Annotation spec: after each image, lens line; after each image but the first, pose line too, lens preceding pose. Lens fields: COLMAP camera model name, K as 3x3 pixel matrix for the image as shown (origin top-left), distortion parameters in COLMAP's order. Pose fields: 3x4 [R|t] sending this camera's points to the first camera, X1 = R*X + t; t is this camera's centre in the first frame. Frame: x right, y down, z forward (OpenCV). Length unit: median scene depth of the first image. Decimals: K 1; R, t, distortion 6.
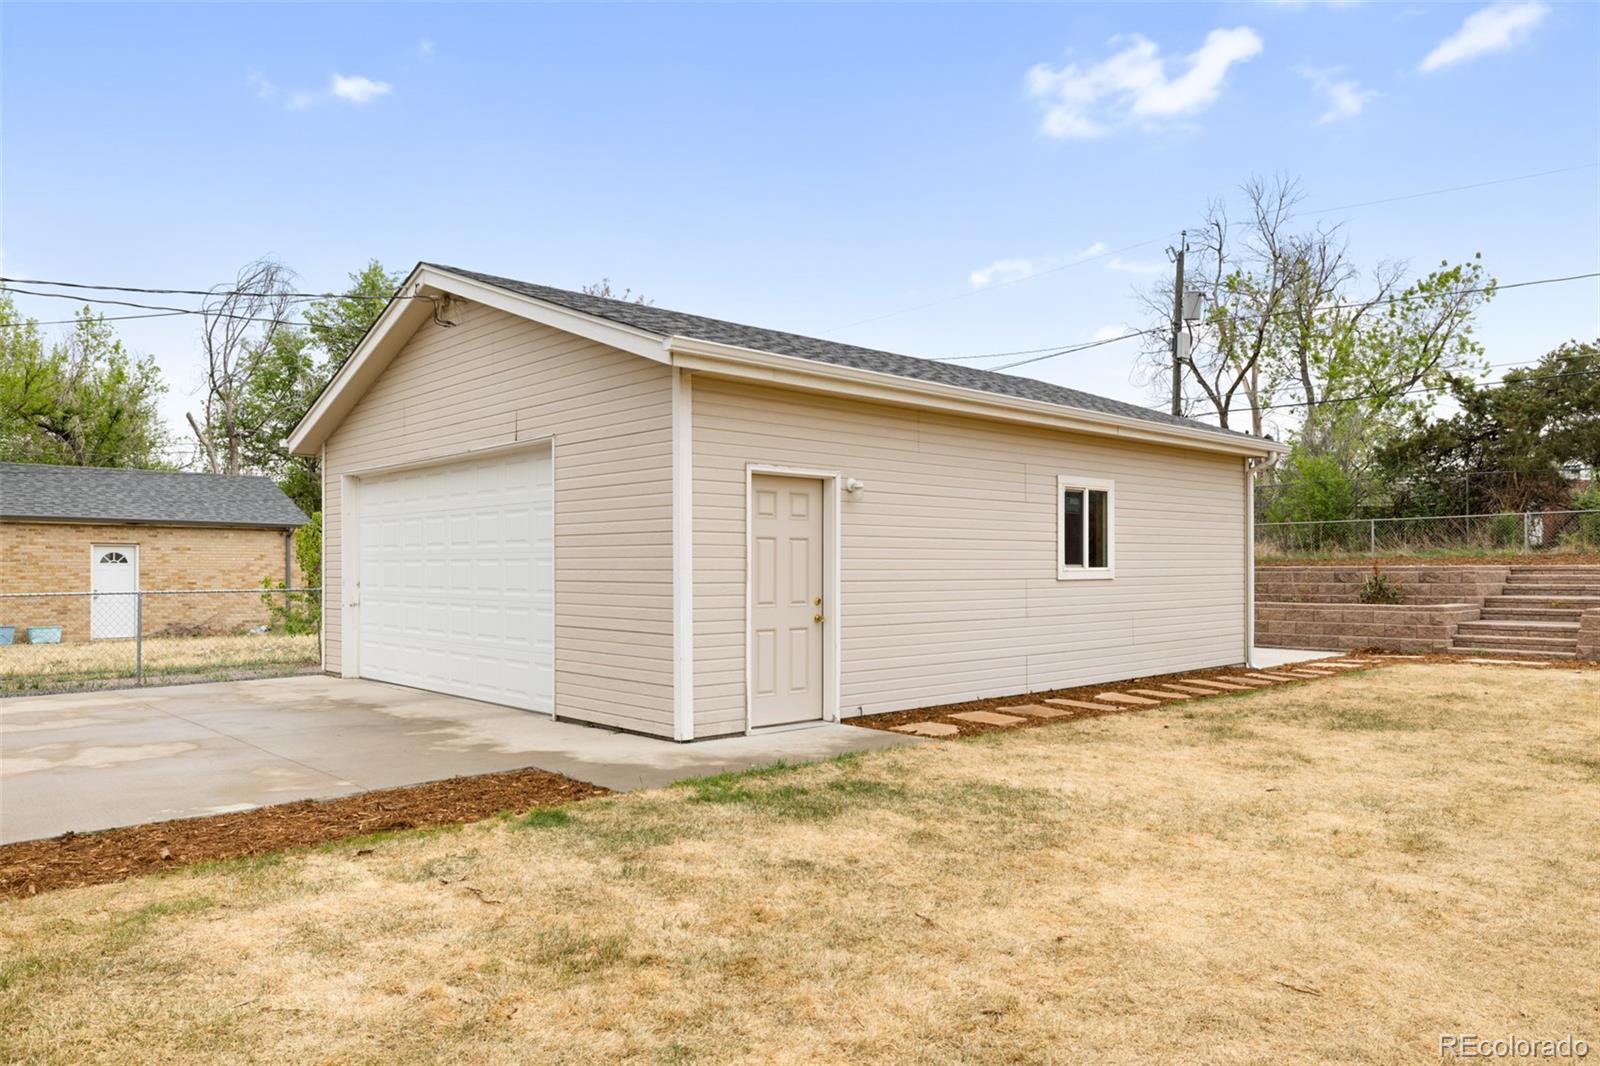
lens RADIAL K [[1087.3, 0, 799.7], [0, 1087.3, 561.6], [0, 0, 1]] dist [-0.001828, 0.000813]
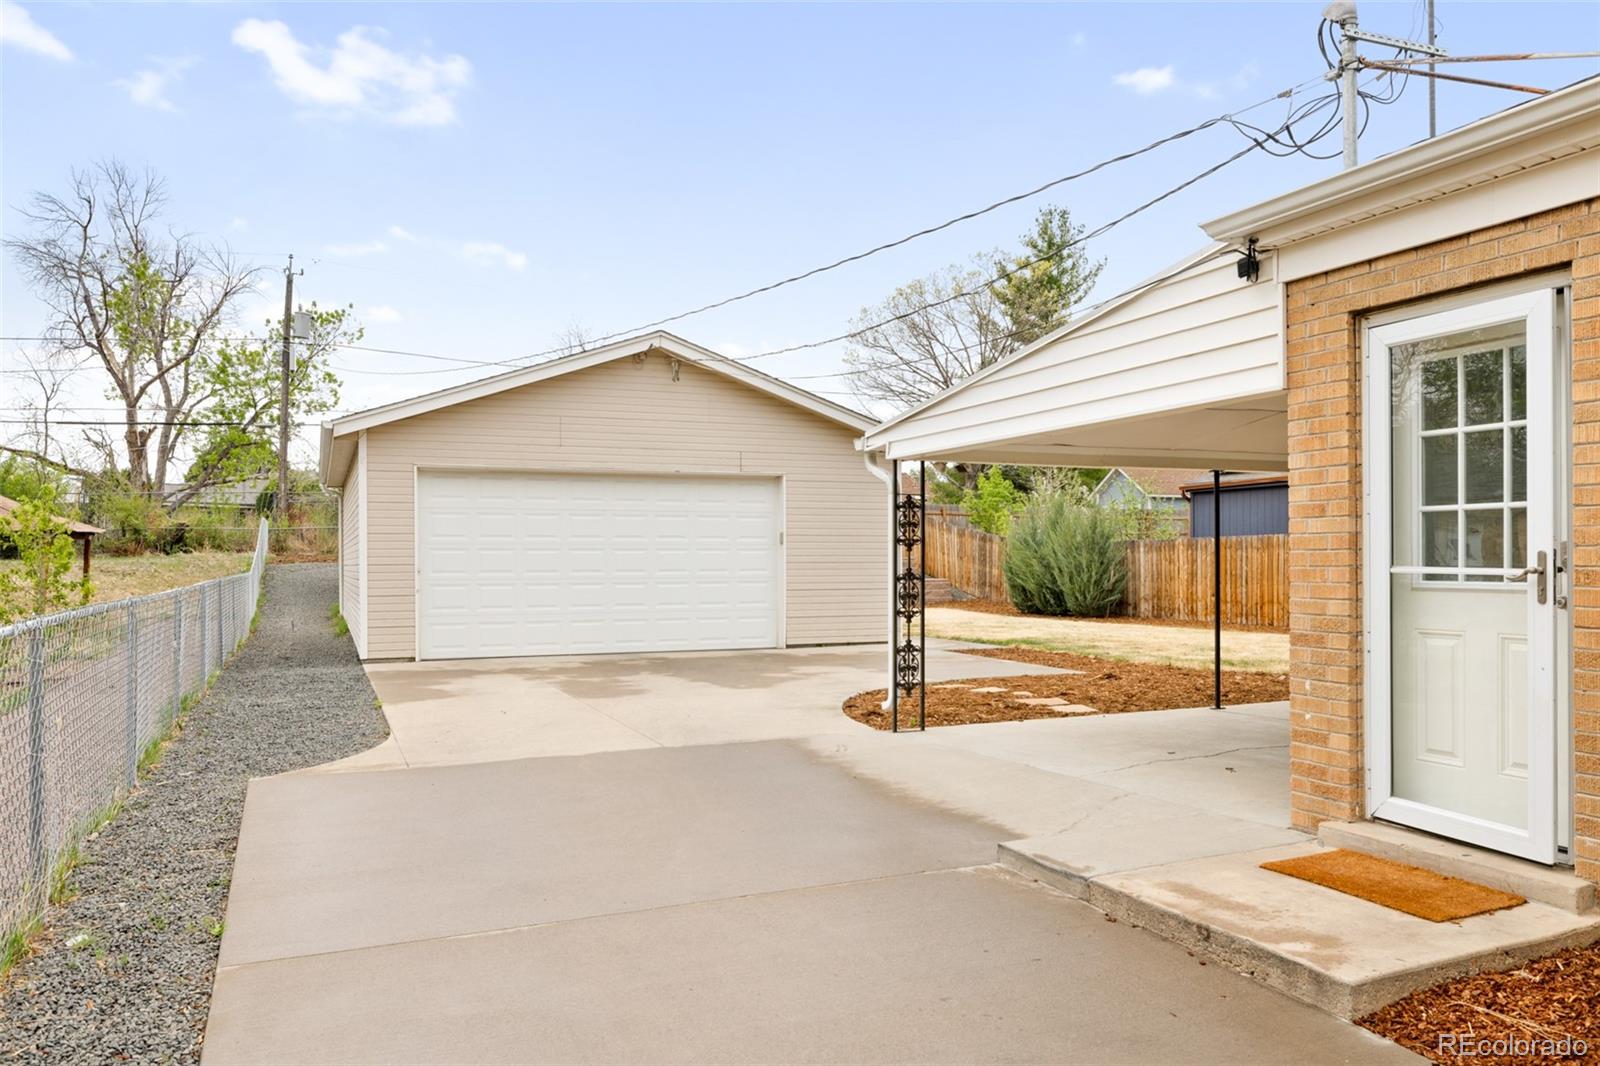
lens RADIAL K [[1183.9, 0, 800.0], [0, 1183.9, 533.0], [0, 0, 1]] dist [0.004492, 0.001530]
pose [[0.335155, 0.025008, 0.941831, -1.905964], [-0.001508, 0.999661, -0.026007, 0.019590], [-0.942162, 0.007296, 0.335079, 0.385370]]
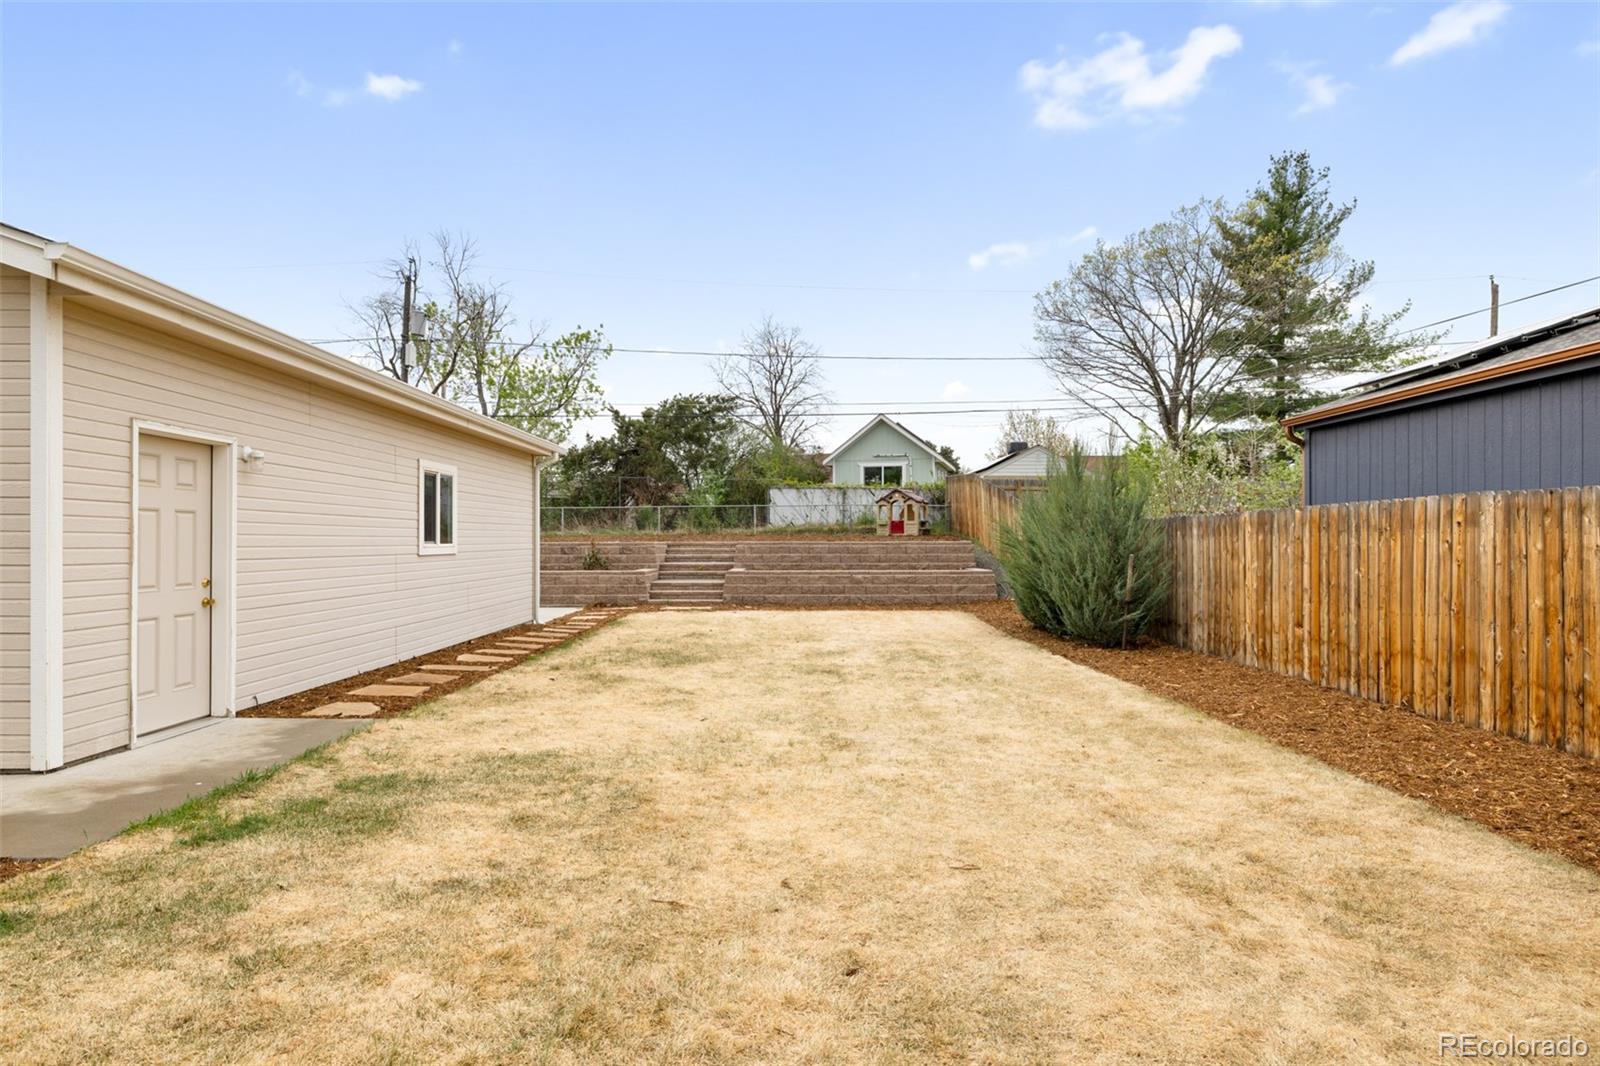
lens RADIAL K [[860.0, 0, 797.7], [0, 860.0, 535.0], [0, 0, 1]] dist [-0.002775, 0.000383]
pose [[0.673110, 0.008394, 0.739495, -0.176228], [-0.006701, 0.999964, -0.005251, -0.001836], [-0.739512, -0.001421, 0.673142, 0.174051]]
